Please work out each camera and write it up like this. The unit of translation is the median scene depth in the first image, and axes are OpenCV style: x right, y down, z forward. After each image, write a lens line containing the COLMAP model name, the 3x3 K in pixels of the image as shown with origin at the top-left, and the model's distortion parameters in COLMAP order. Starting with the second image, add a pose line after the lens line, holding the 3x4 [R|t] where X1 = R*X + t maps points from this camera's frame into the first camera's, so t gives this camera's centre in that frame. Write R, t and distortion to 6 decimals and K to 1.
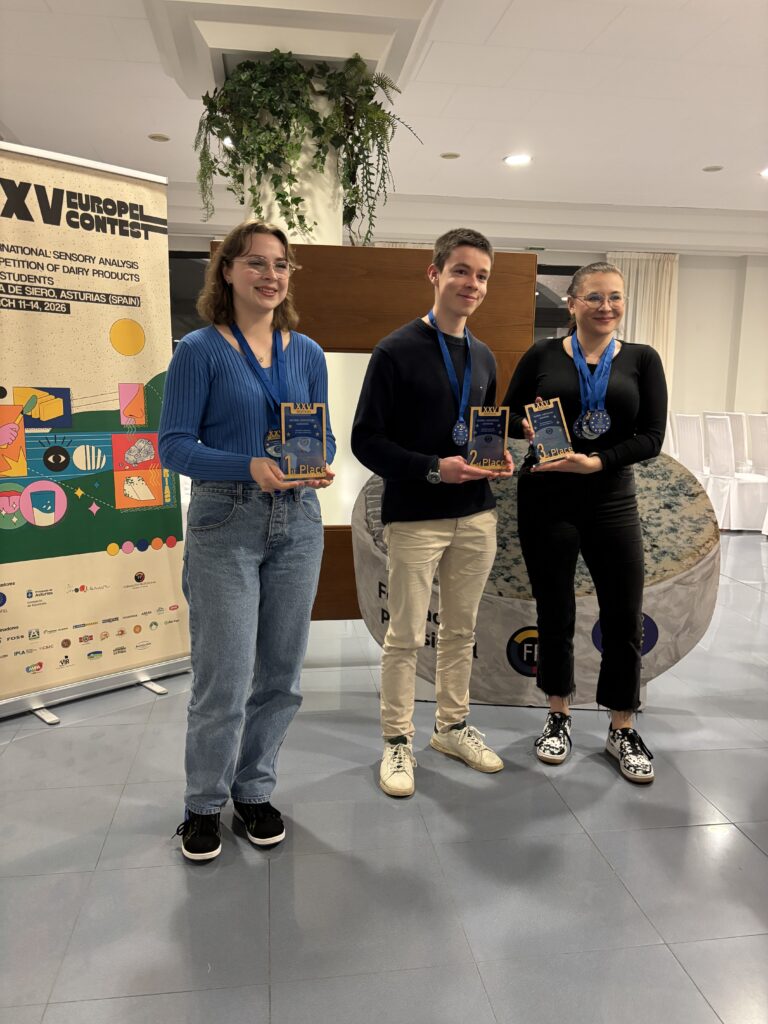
lens RADIAL K [[772.1, 0, 383.5], [0, 772.1, 519.9], [0, 0, 1]] dist [-0.011696, 0.018830]
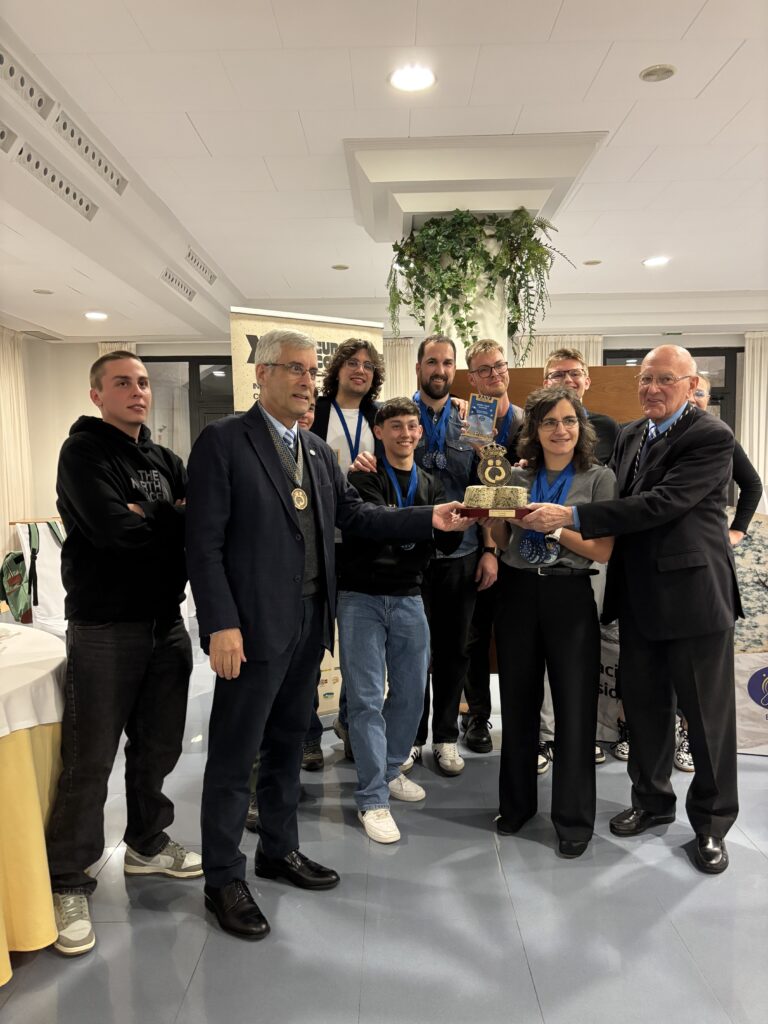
lens RADIAL K [[772.1, 0, 375.6], [0, 772.1, 525.1], [0, 0, 1]] dist [-0.011696, 0.018830]
pose [[0.984971, -0.013429, -0.172197, -0.058311], [-0.001555, 0.996243, -0.086590, 0.005192], [0.172713, 0.085557, 0.981249, -0.191276]]
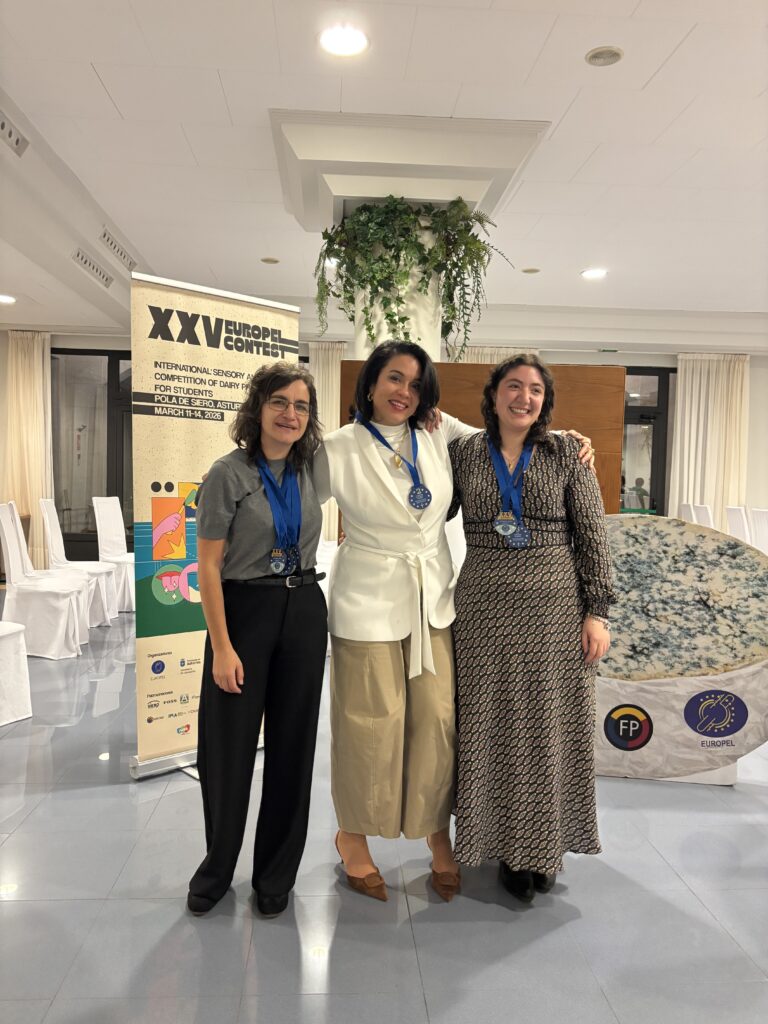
lens RADIAL K [[772.1, 0, 381.1], [0, 772.1, 520.9], [0, 0, 1]] dist [-0.011696, 0.018830]
pose [[0.996521, 0.011490, -0.082548, -0.049591], [-0.020753, 0.993464, -0.112242, 0.007831], [0.080719, 0.113564, 0.990246, -0.092502]]
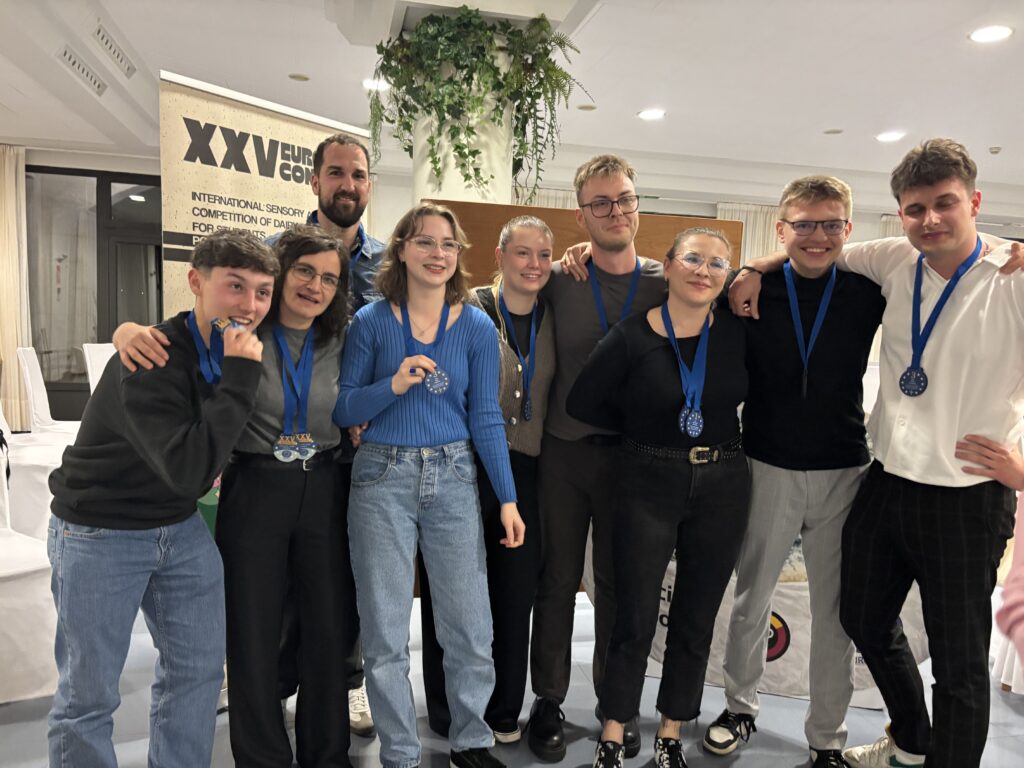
lens RADIAL K [[772.1, 0, 499.3], [0, 772.1, 388.6], [0, 0, 1]] dist [-0.011696, 0.018830]
pose [[0.997285, 0.020586, 0.070699, -0.148175], [-0.015184, 0.996983, -0.076120, -0.041602], [-0.072053, 0.074840, 0.994589, 0.044007]]
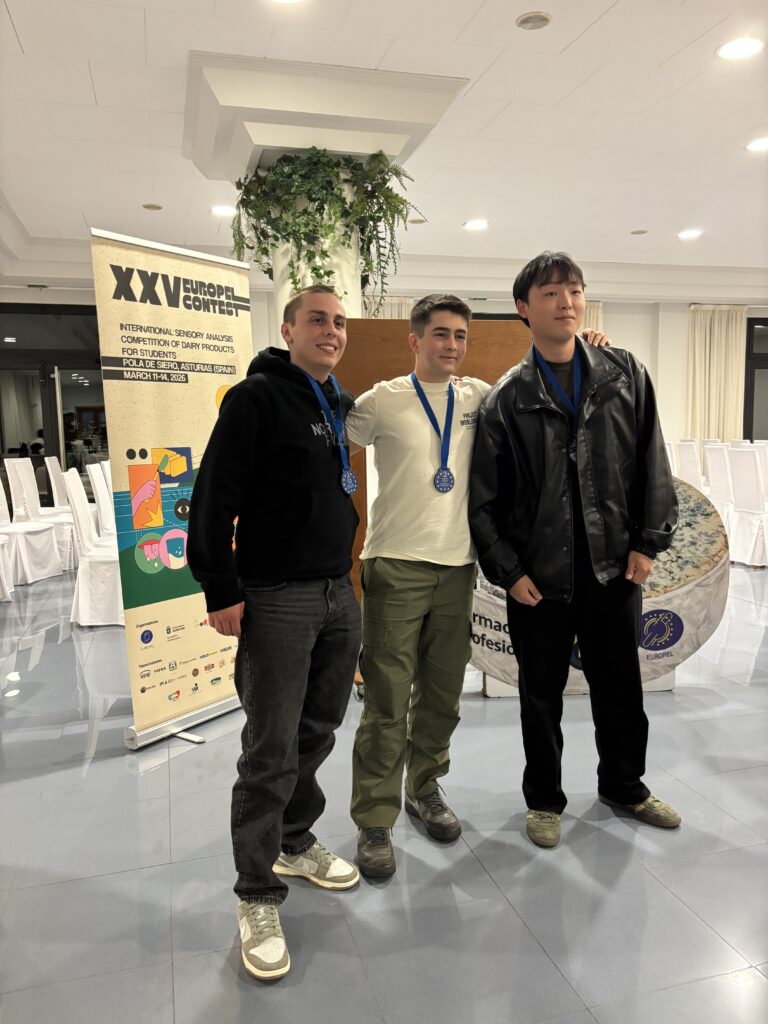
lens RADIAL K [[772.1, 0, 380.0], [0, 772.1, 517.6], [0, 0, 1]] dist [-0.011696, 0.018830]
pose [[0.991086, -0.048454, 0.124097, -0.201865], [0.054290, 0.997552, -0.044082, -0.000658], [-0.121658, 0.050426, 0.991290, -0.121212]]
